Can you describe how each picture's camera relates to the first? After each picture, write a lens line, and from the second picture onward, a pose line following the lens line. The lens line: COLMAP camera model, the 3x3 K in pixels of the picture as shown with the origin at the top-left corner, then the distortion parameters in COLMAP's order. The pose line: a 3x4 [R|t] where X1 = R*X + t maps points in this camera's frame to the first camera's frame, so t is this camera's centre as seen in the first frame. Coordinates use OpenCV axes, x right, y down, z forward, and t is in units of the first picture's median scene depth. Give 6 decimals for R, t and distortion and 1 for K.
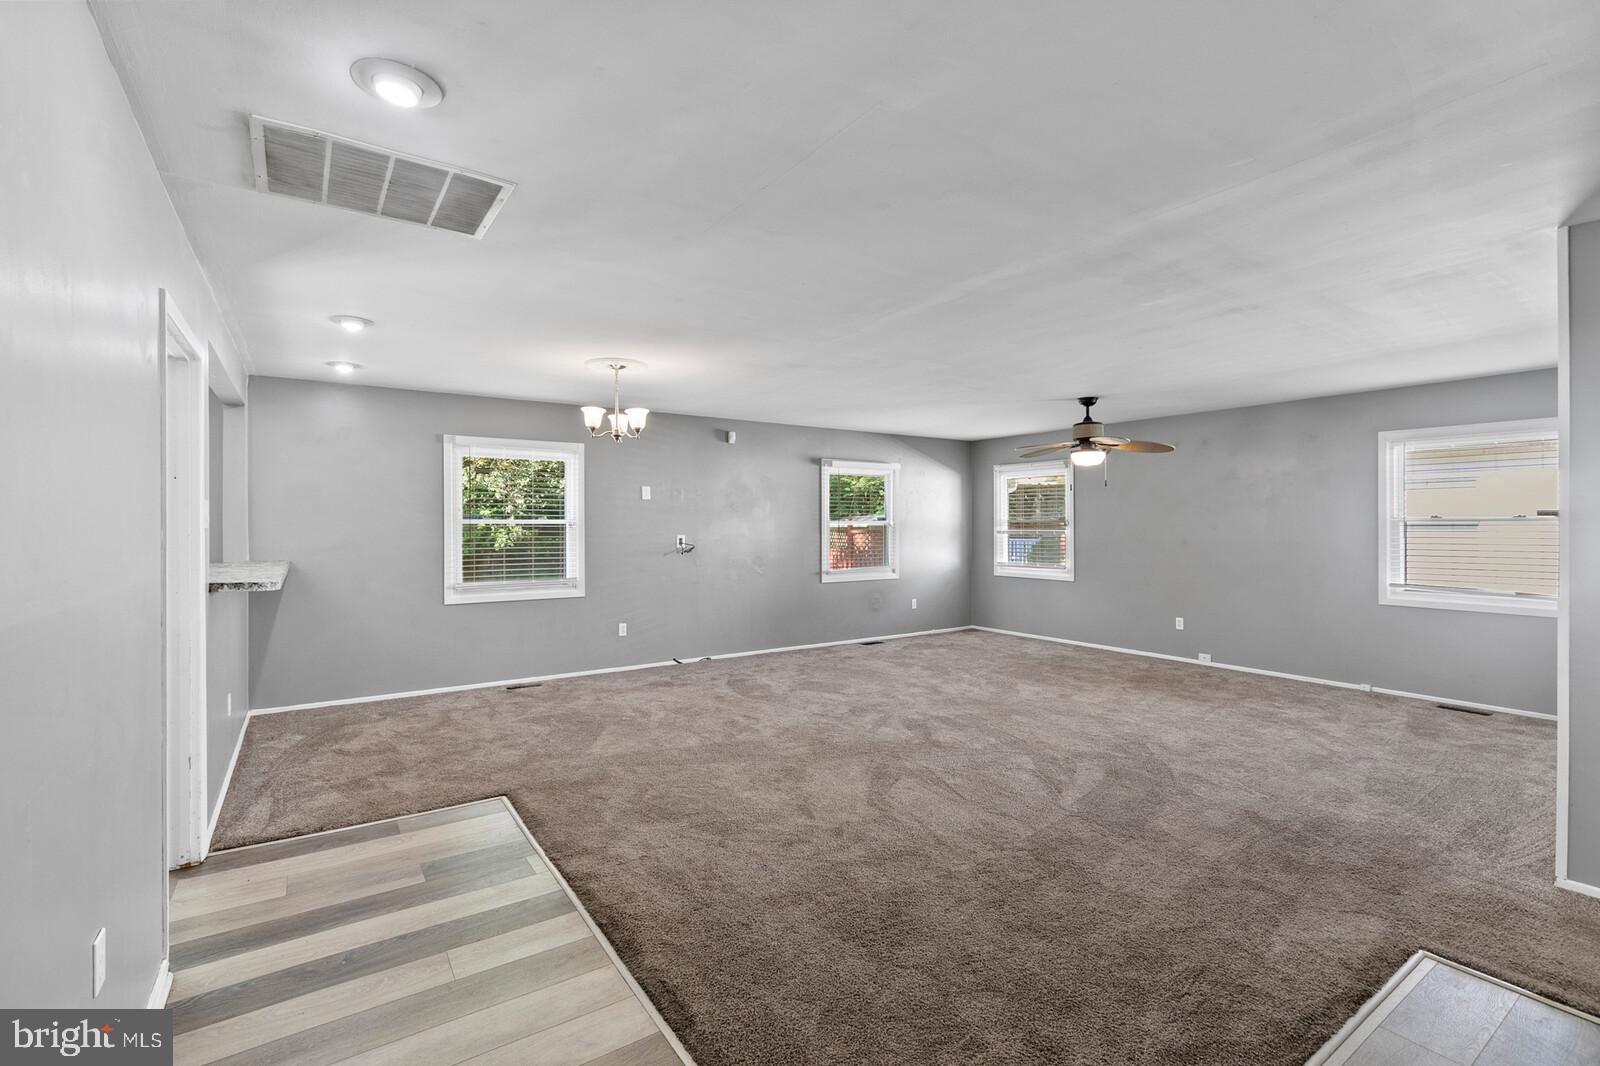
lens RADIAL K [[720.0, 0, 790.6], [0, 720.0, 528.9], [0, 0, 1]] dist [0.005792, 0.000403]
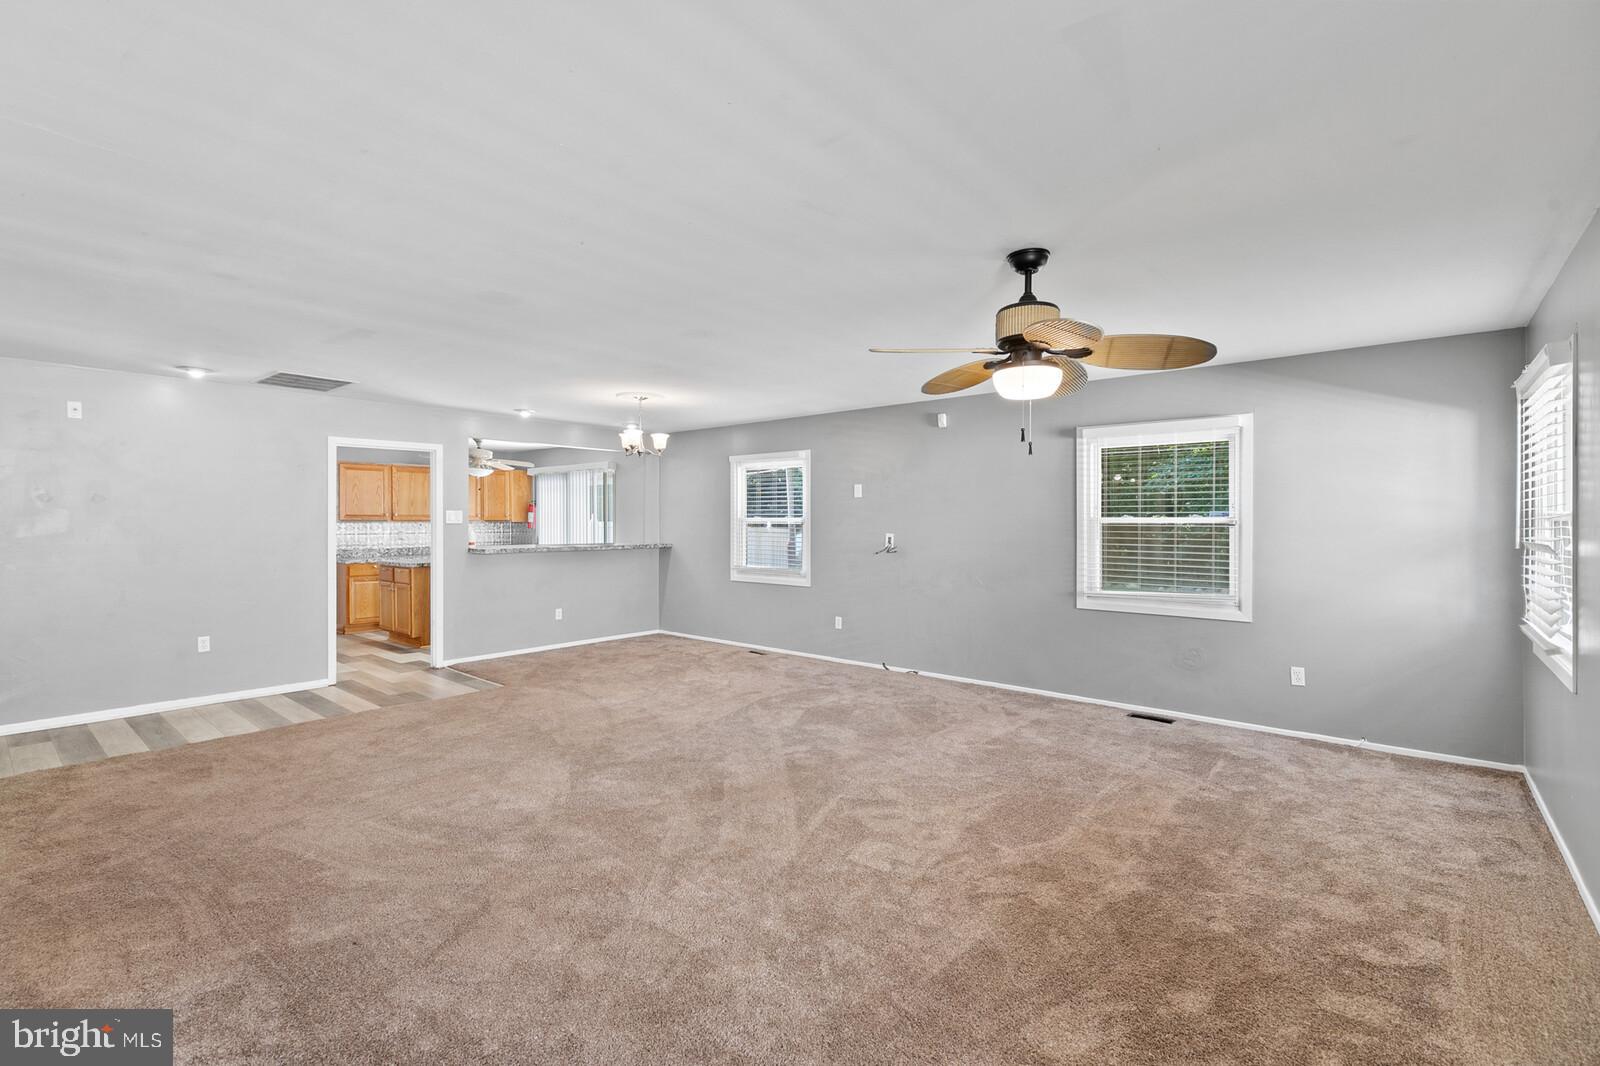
lens RADIAL K [[720.0, 0, 790.3], [0, 720.0, 522.2], [0, 0, 1]] dist [0.005792, 0.000403]
pose [[0.253542, -0.000313, -0.967324, 0.644940], [-0.009205, 0.999954, -0.002736, -0.002376], [0.967281, 0.009598, 0.253527, 0.563689]]
